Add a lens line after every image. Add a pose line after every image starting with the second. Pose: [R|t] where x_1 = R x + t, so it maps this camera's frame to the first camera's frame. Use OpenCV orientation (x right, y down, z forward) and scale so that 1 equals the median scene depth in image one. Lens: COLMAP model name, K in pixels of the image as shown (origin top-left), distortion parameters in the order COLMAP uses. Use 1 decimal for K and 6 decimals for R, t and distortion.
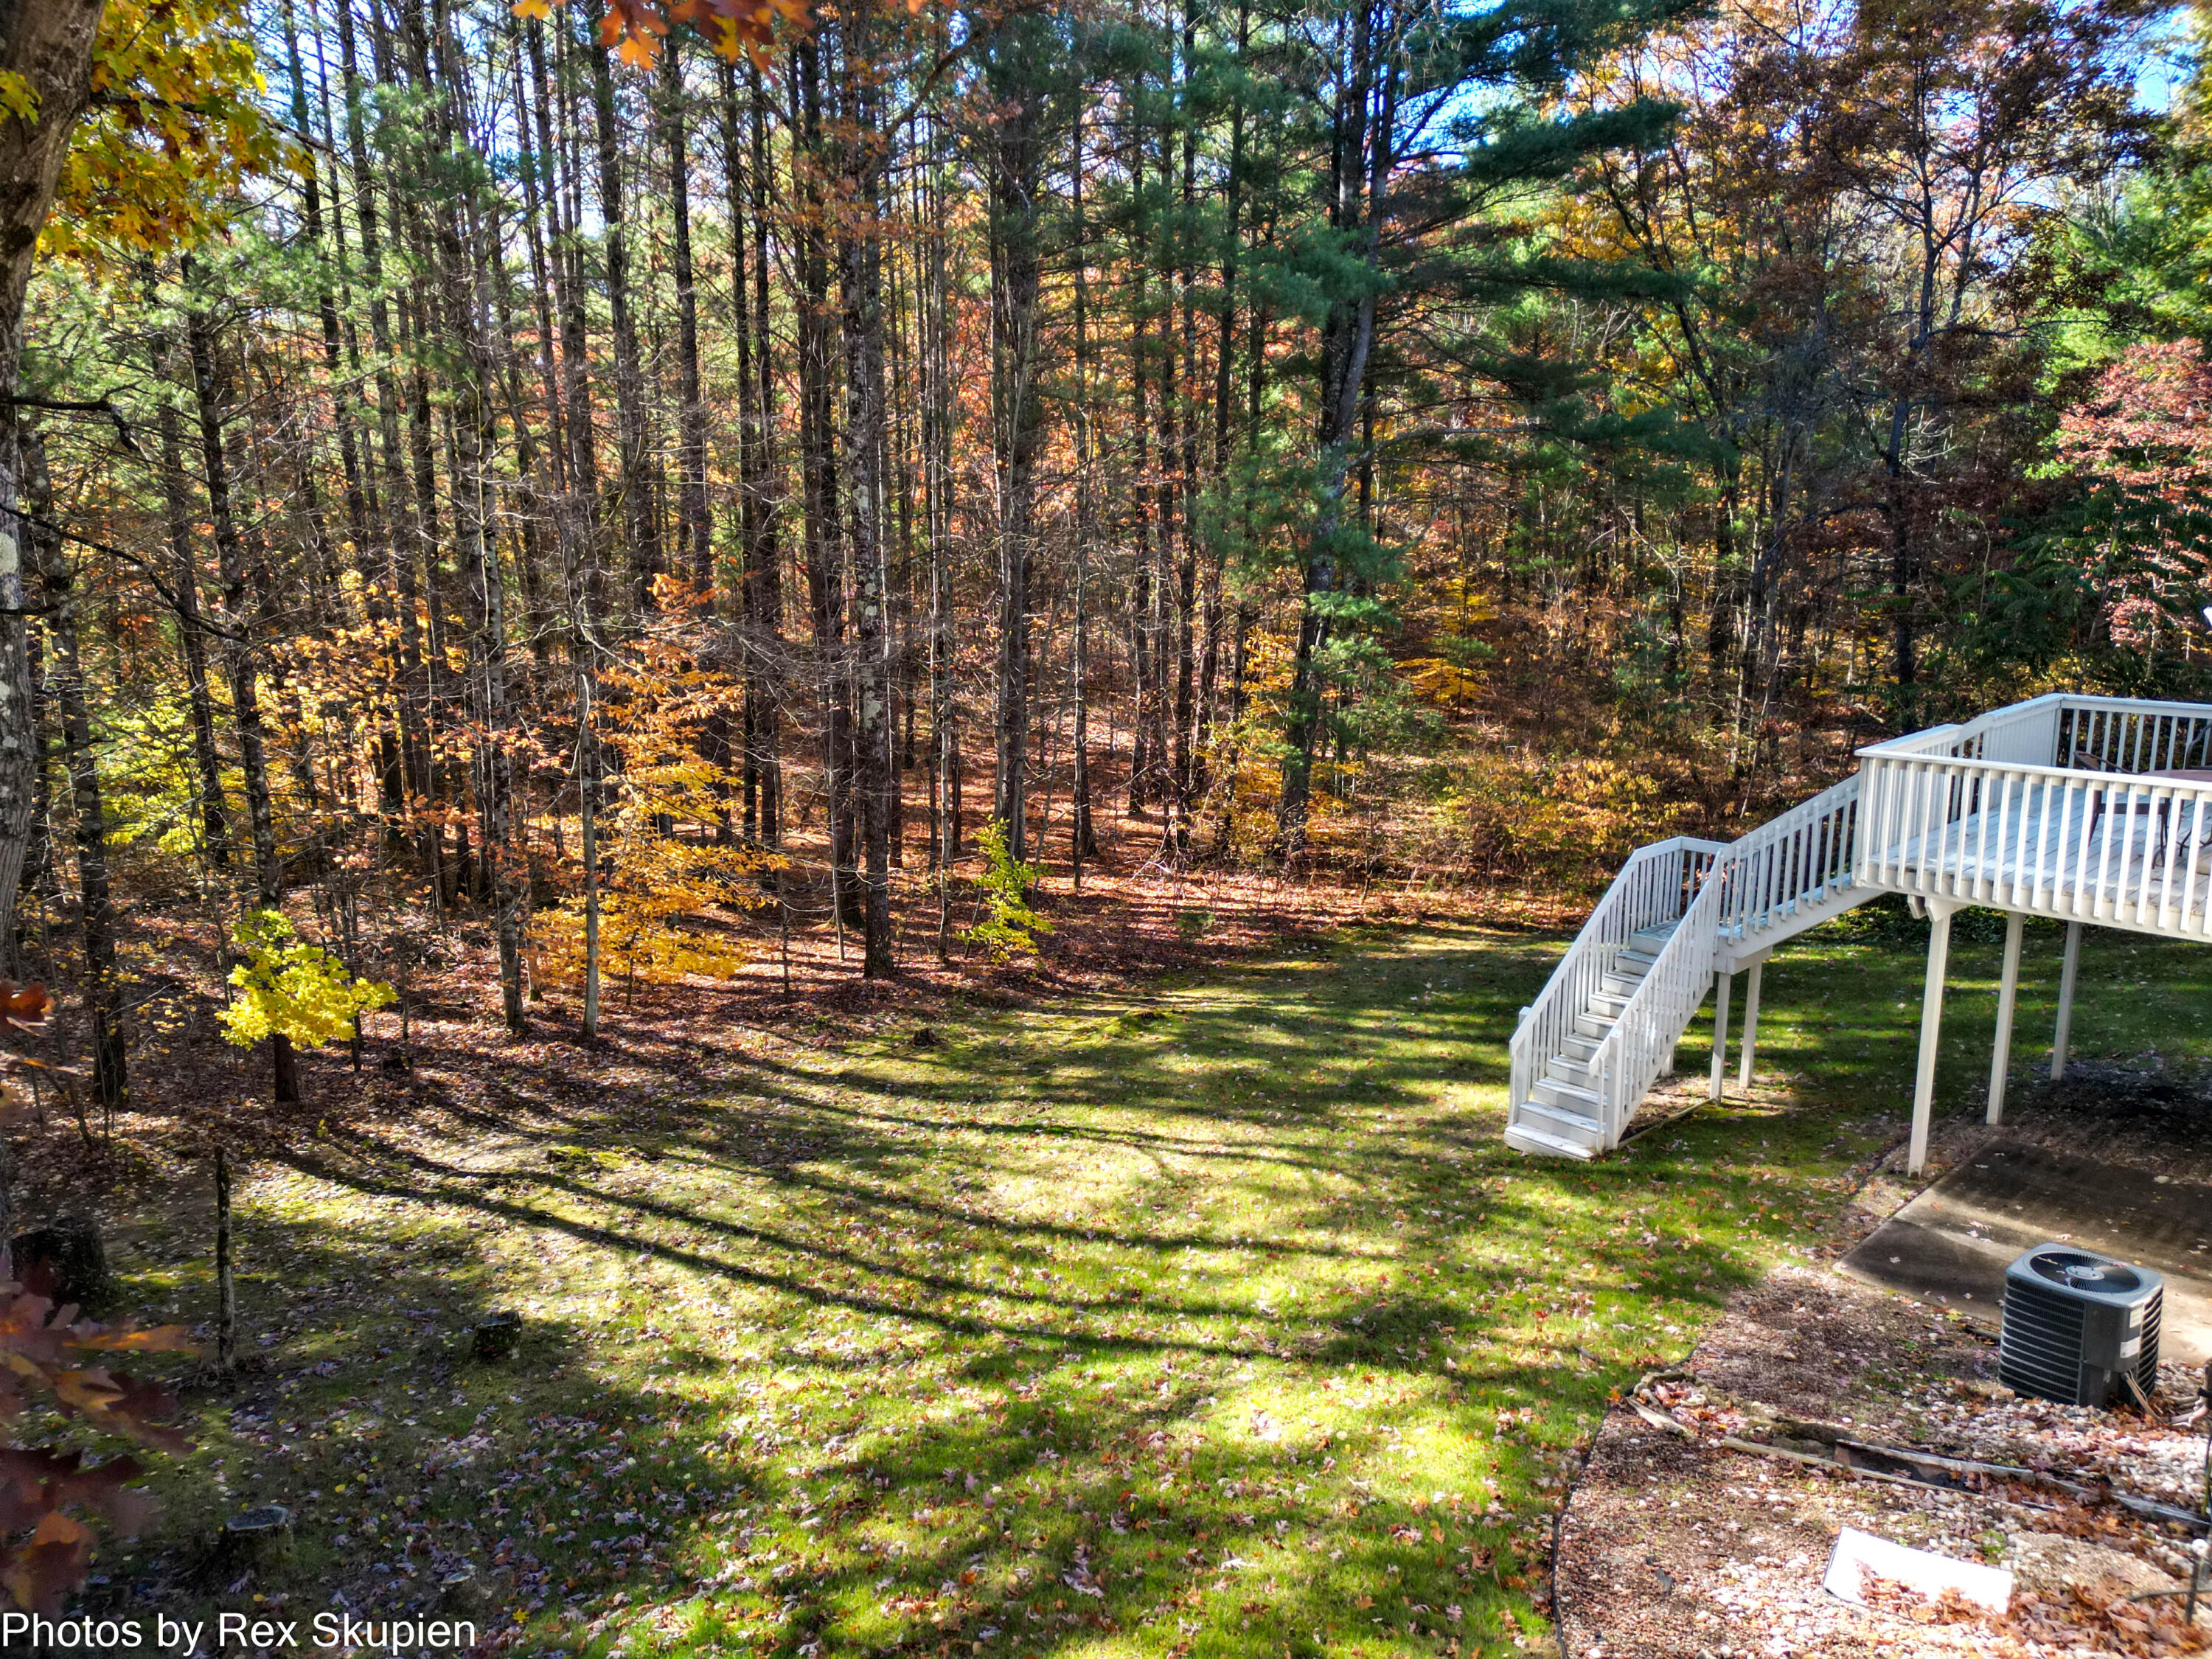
lens RADIAL K [[1554.6, 0, 1107.8], [0, 1554.6, 822.9], [0, 0, 1]] dist [0.082529, 0.000829]
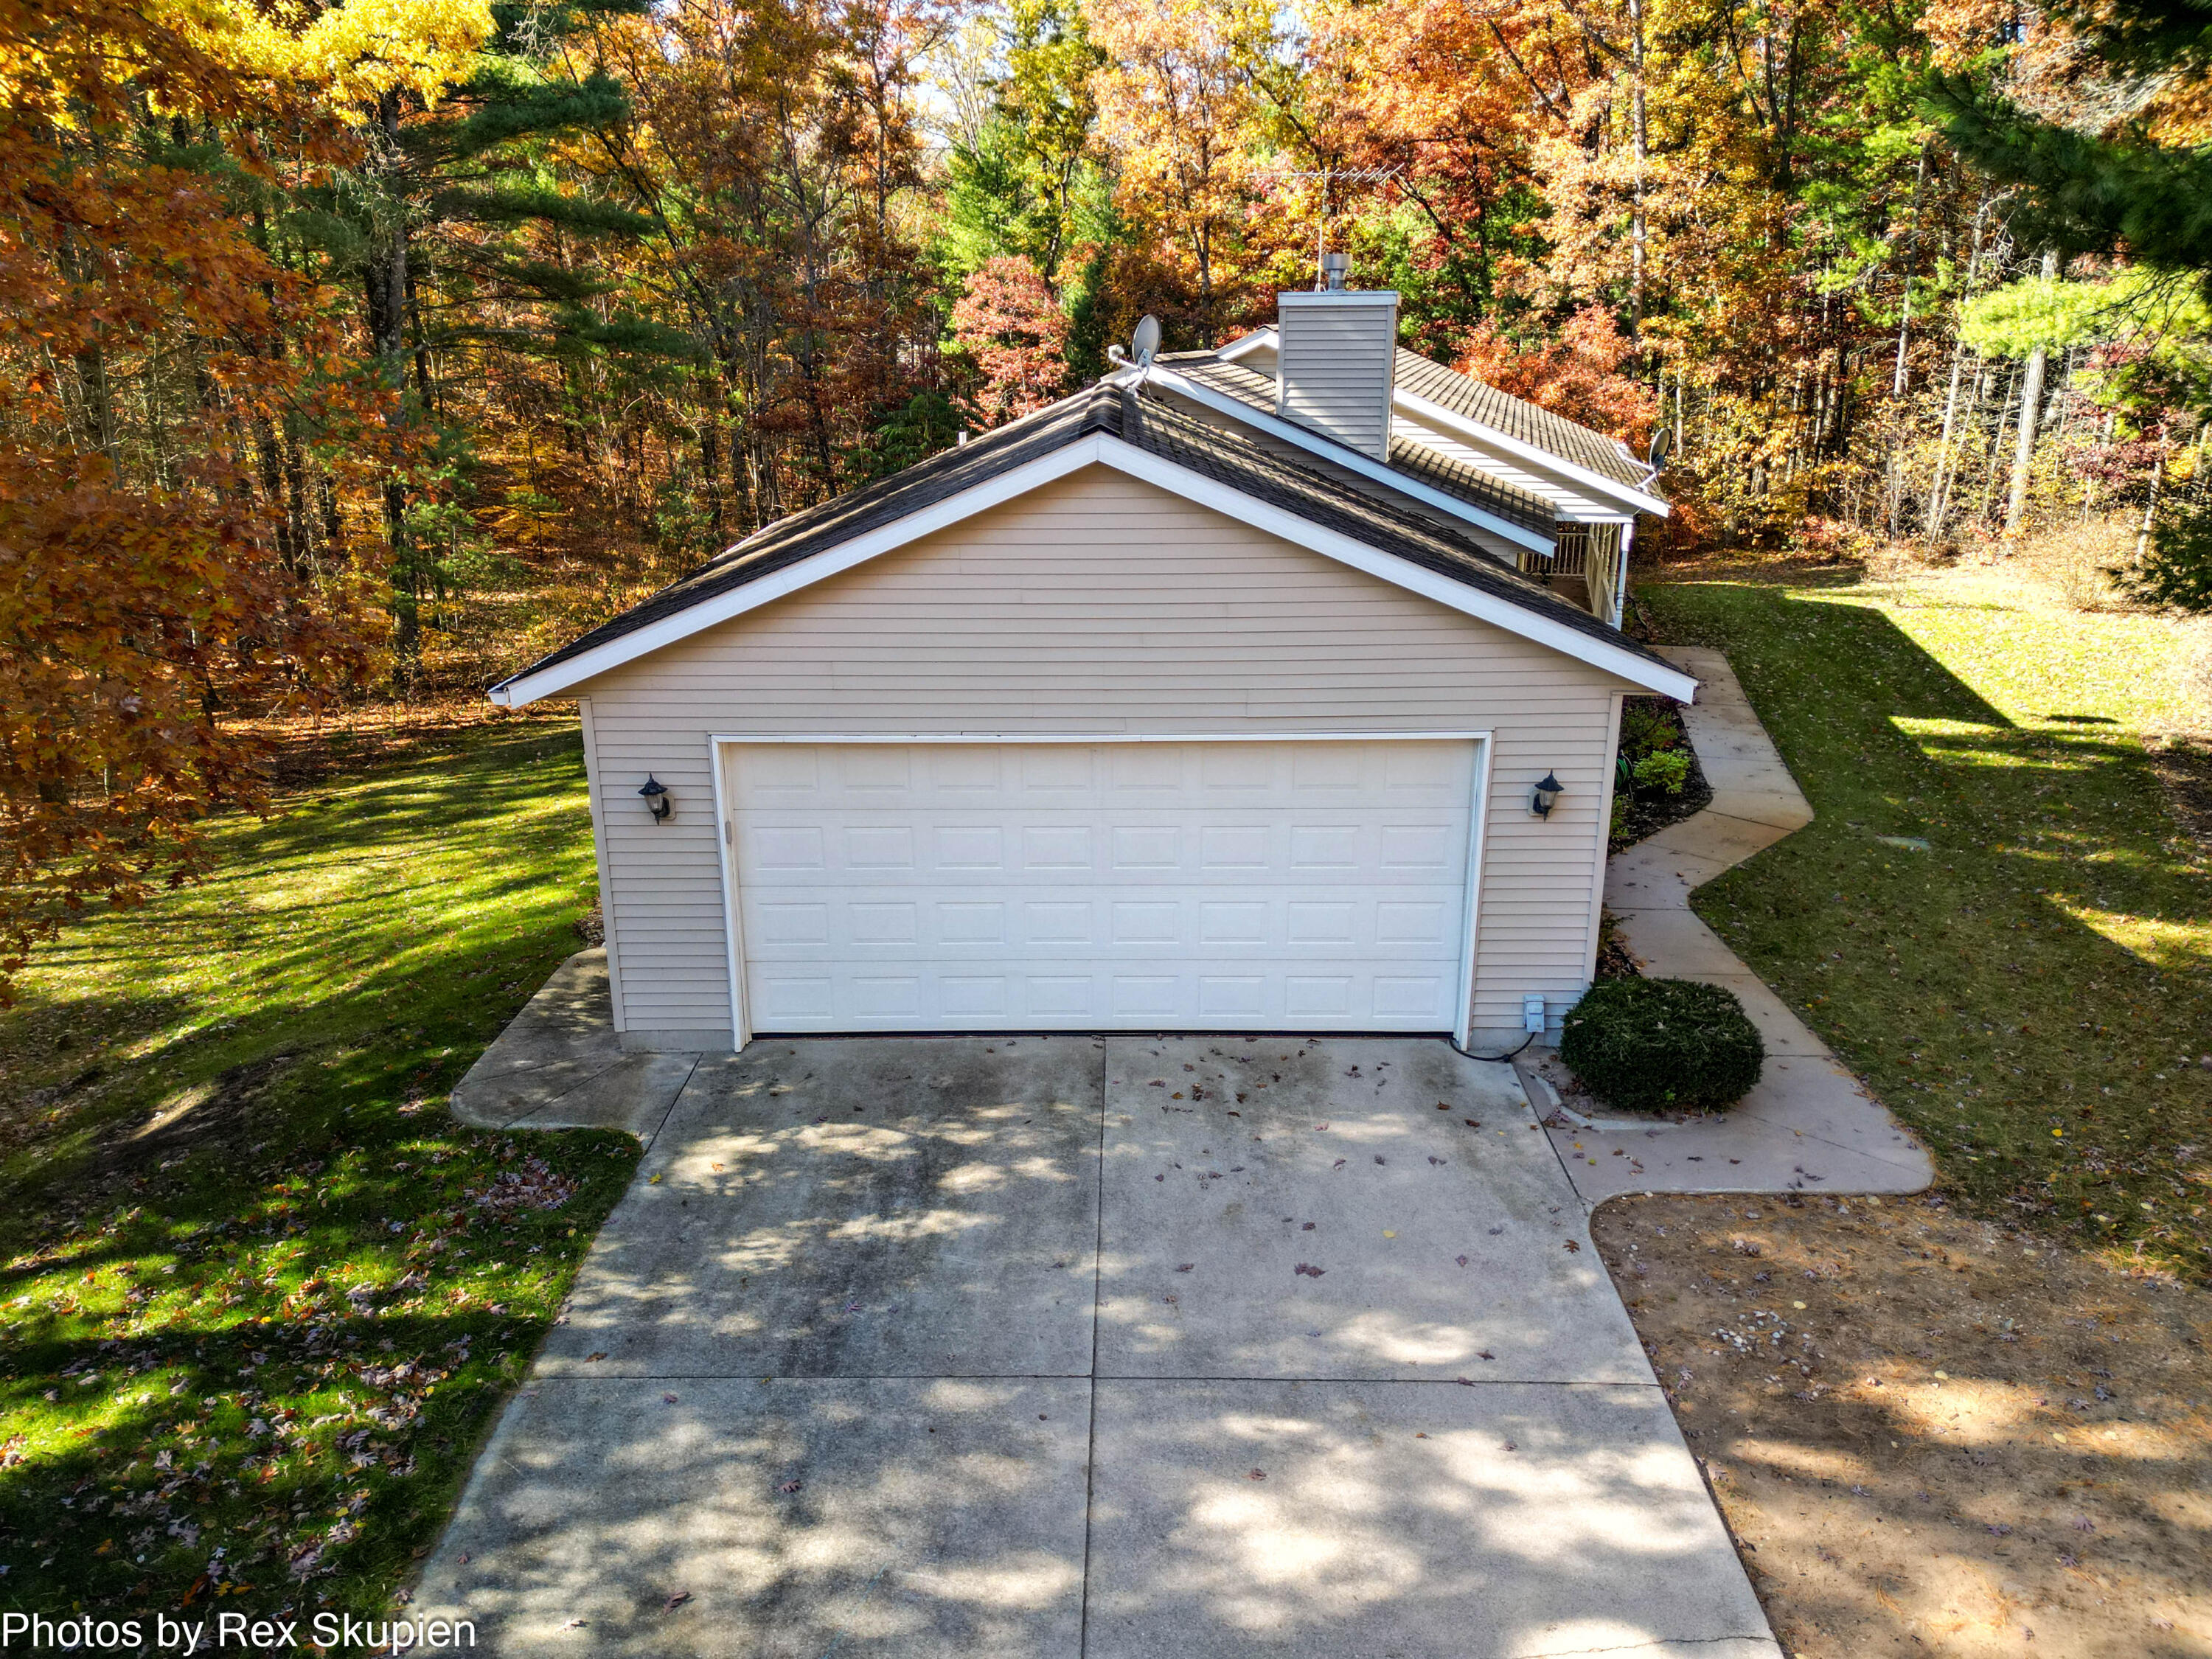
lens RADIAL K [[1554.6, 0, 1098.8], [0, 1554.6, 829.4], [0, 0, 1]] dist [0.082529, 0.000829]
pose [[0.851457, -0.160064, 0.499399, -0.062705], [0.101492, 0.984573, 0.142529, 0.012088], [-0.514509, -0.070672, 0.854568, -0.354041]]
